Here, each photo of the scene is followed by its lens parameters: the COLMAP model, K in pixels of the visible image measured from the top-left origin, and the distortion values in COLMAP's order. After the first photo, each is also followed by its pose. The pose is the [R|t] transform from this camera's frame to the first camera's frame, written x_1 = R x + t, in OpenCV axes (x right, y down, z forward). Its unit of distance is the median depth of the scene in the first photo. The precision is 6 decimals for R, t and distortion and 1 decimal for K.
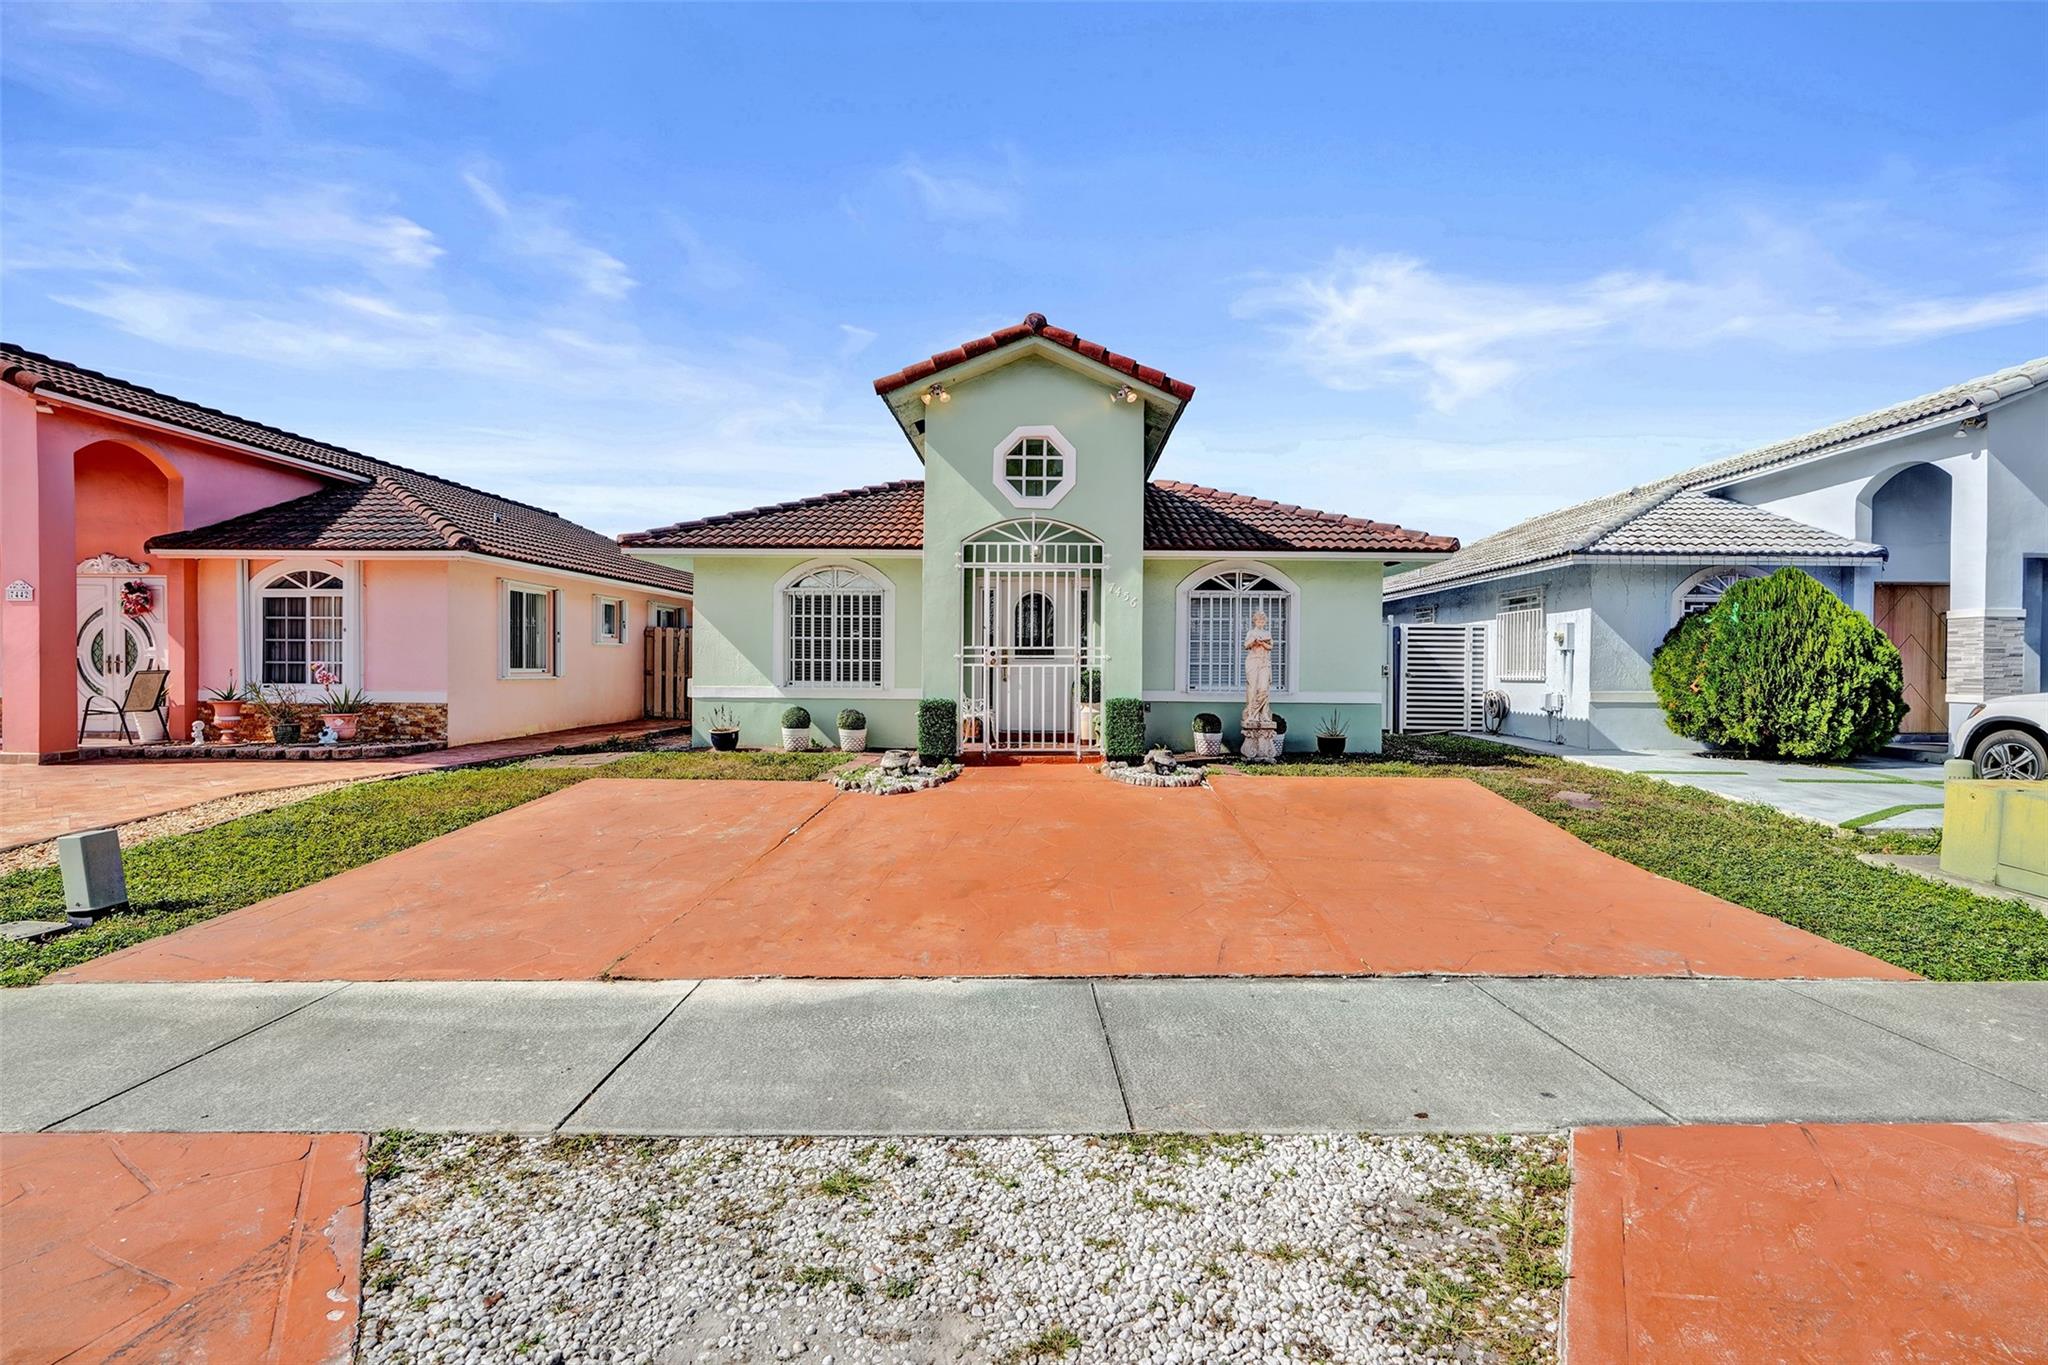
lens RADIAL K [[972.4, 0, 1027.4], [0, 972.4, 689.4], [0, 0, 1]] dist [-0.008158, 0.002331]
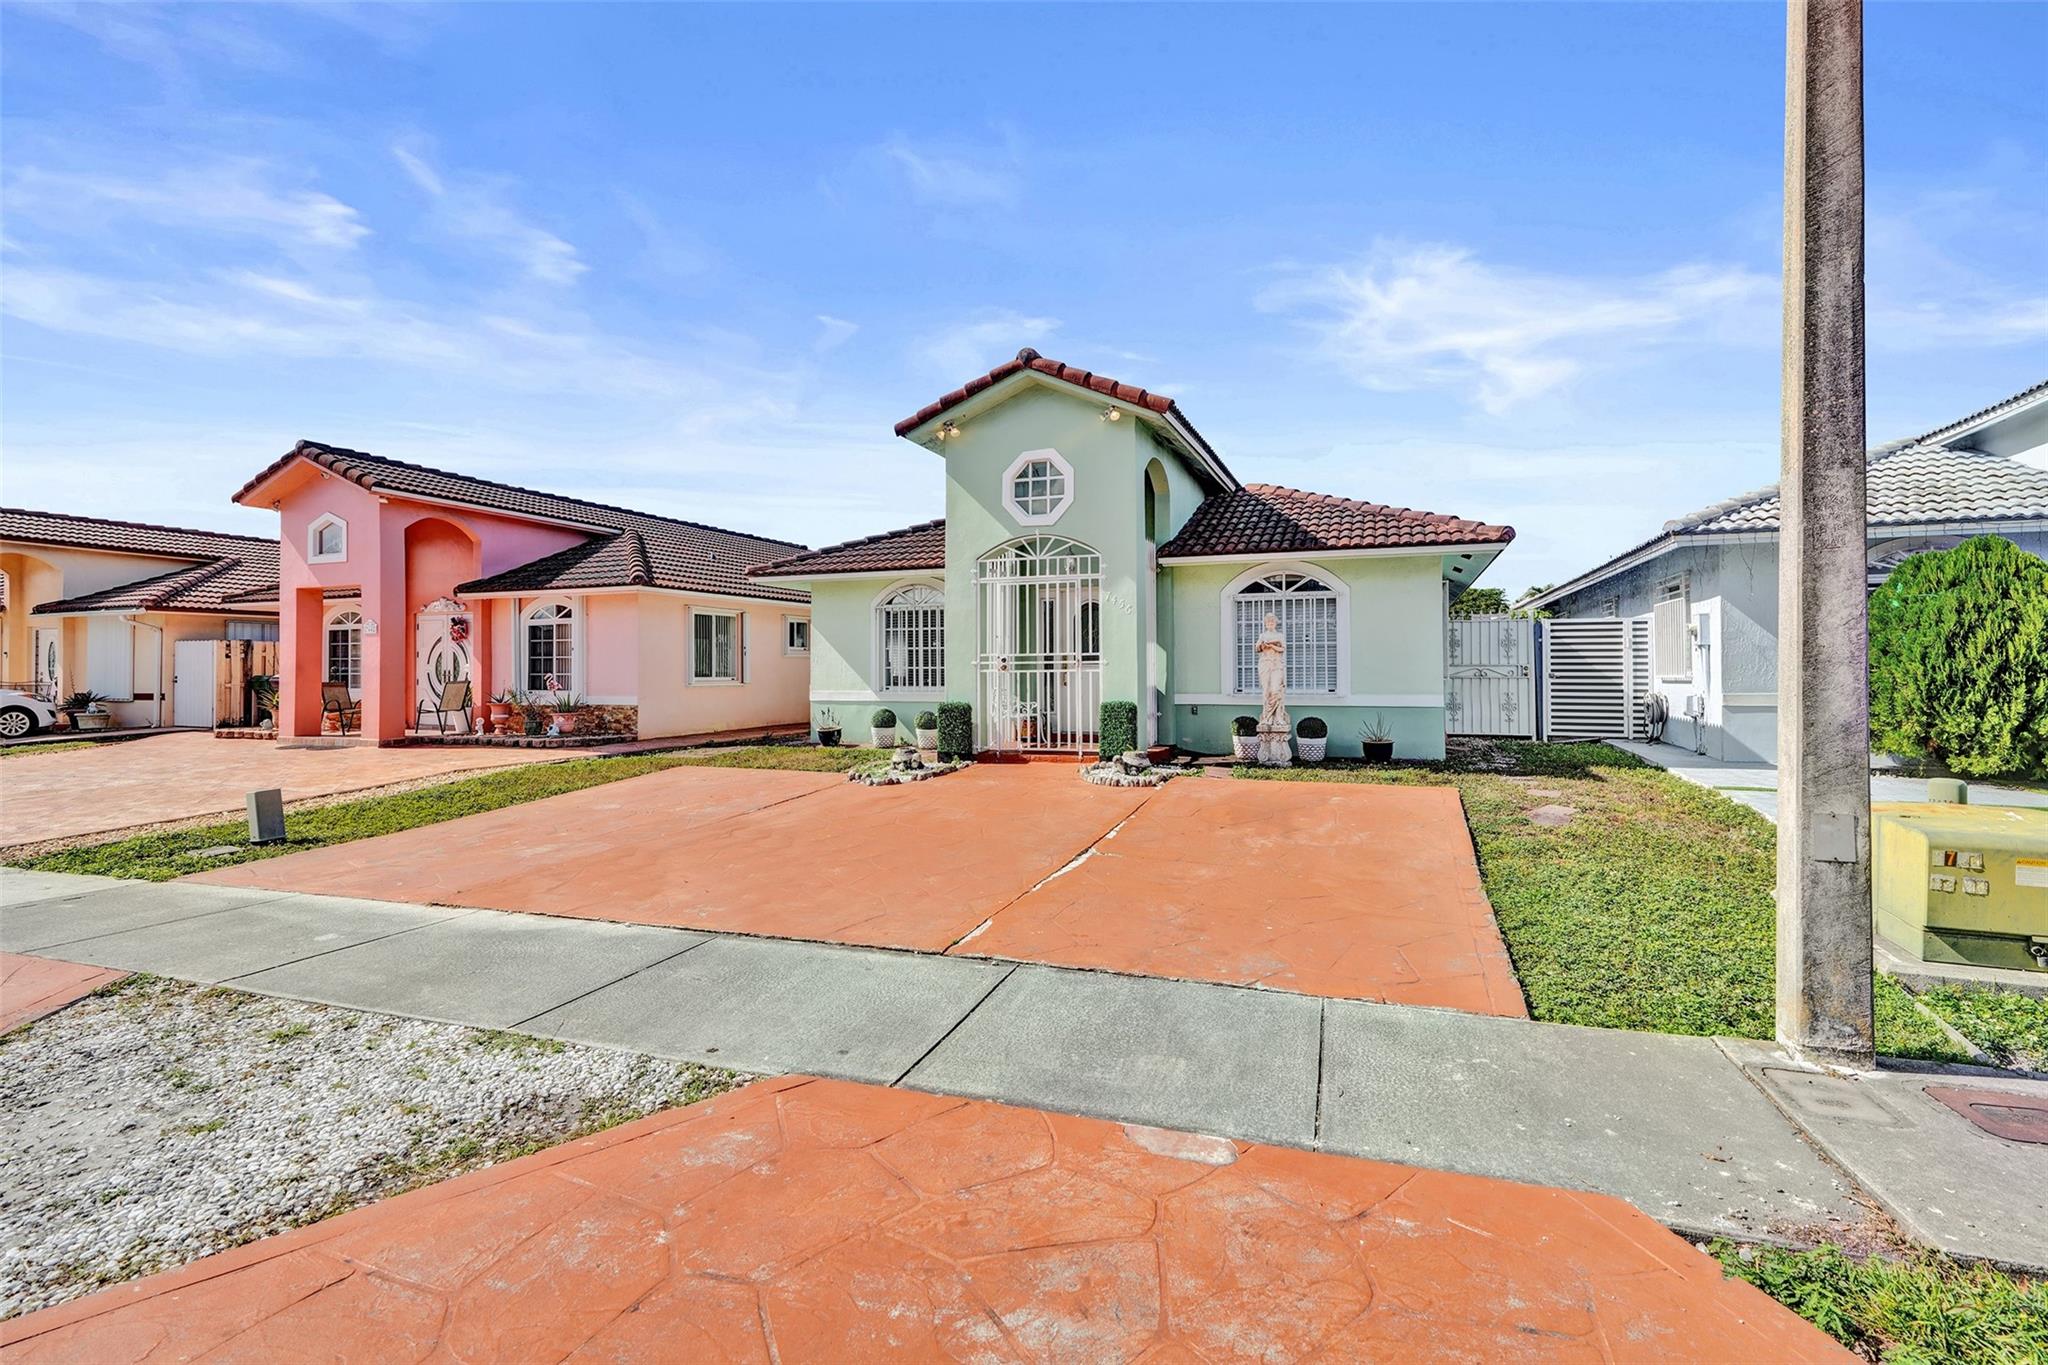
lens RADIAL K [[955.1, 0, 1042.8], [0, 955.1, 667.6], [0, 0, 1]] dist [-0.003627, -0.000545]
pose [[0.939077, -0.012021, -0.343496, 0.353081], [0.002950, 0.999633, -0.026918, 0.000272], [0.343694, 0.024264, 0.938768, 0.007491]]
